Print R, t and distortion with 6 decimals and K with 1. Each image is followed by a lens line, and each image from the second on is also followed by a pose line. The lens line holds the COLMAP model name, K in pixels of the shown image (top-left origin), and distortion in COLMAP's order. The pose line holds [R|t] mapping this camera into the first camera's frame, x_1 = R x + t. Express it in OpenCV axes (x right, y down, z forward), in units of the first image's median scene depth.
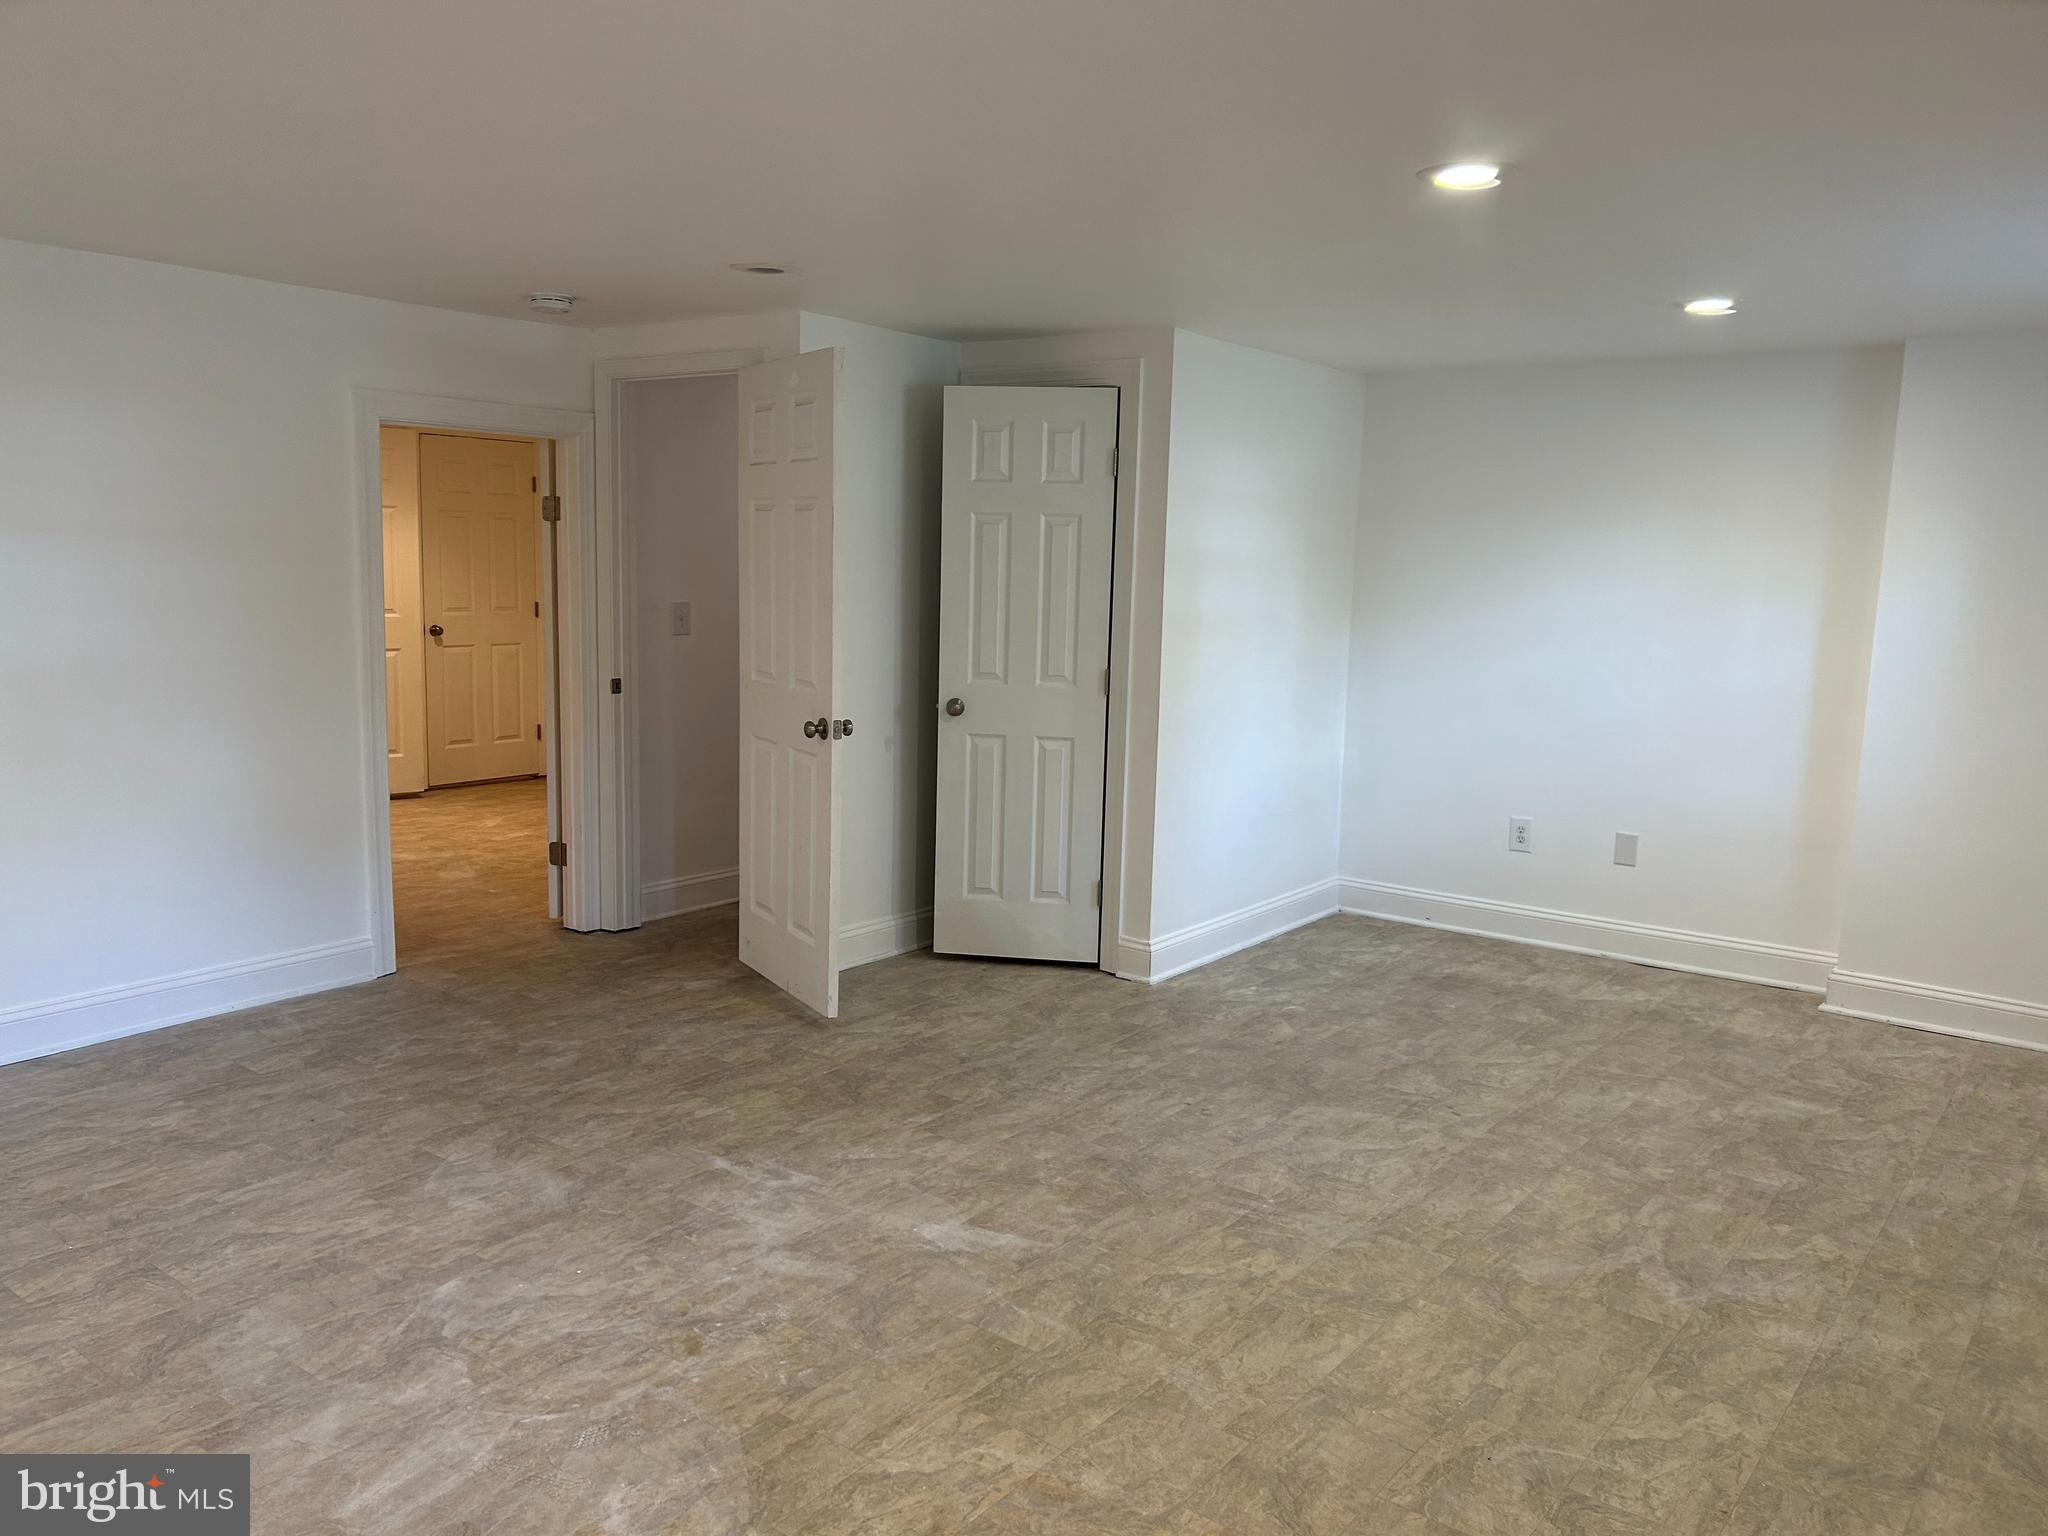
lens RADIAL K [[1542.8, 0, 1023.1], [0, 1542.8, 766.8], [0, 0, 1]] dist [0.049408, -0.050920]
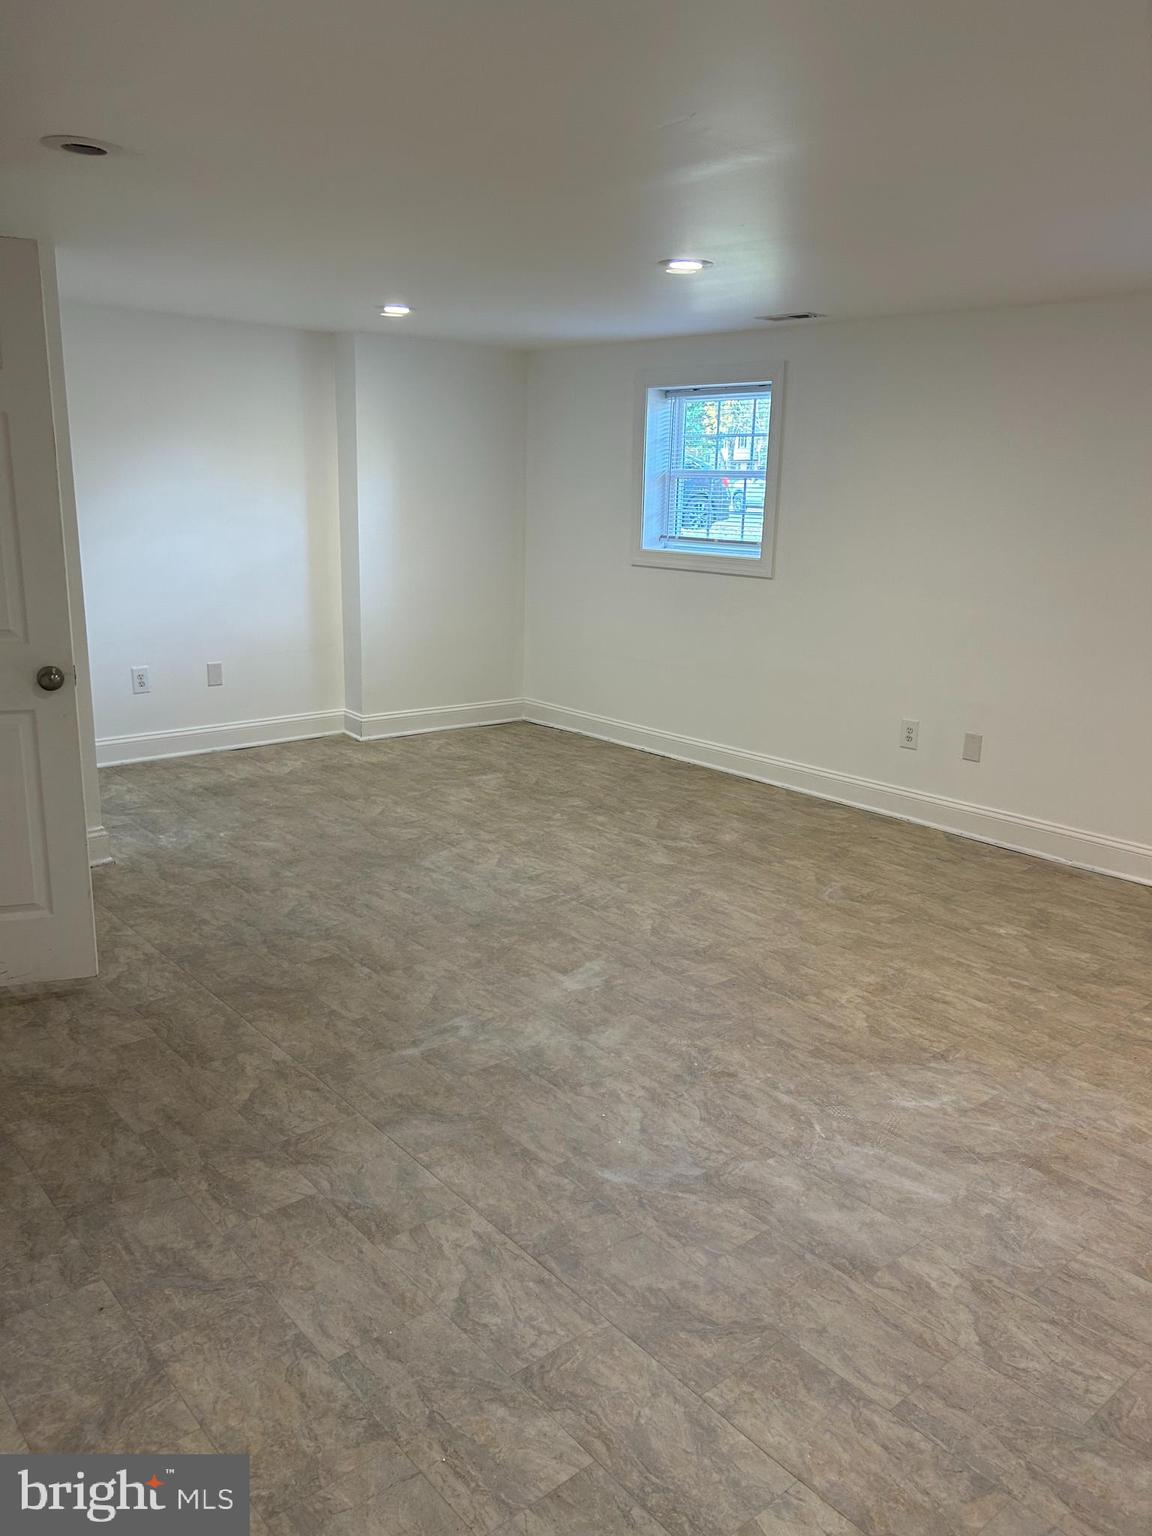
lens RADIAL K [[1157.1, 0, 584.0], [0, 1157.1, 763.7], [0, 0, 1]] dist [0.049408, -0.050920]
pose [[0.202566, -0.253982, 0.945759, -0.886156], [0.114989, 0.965269, 0.234592, -0.122590], [-0.972494, 0.061231, 0.224736, 0.663075]]
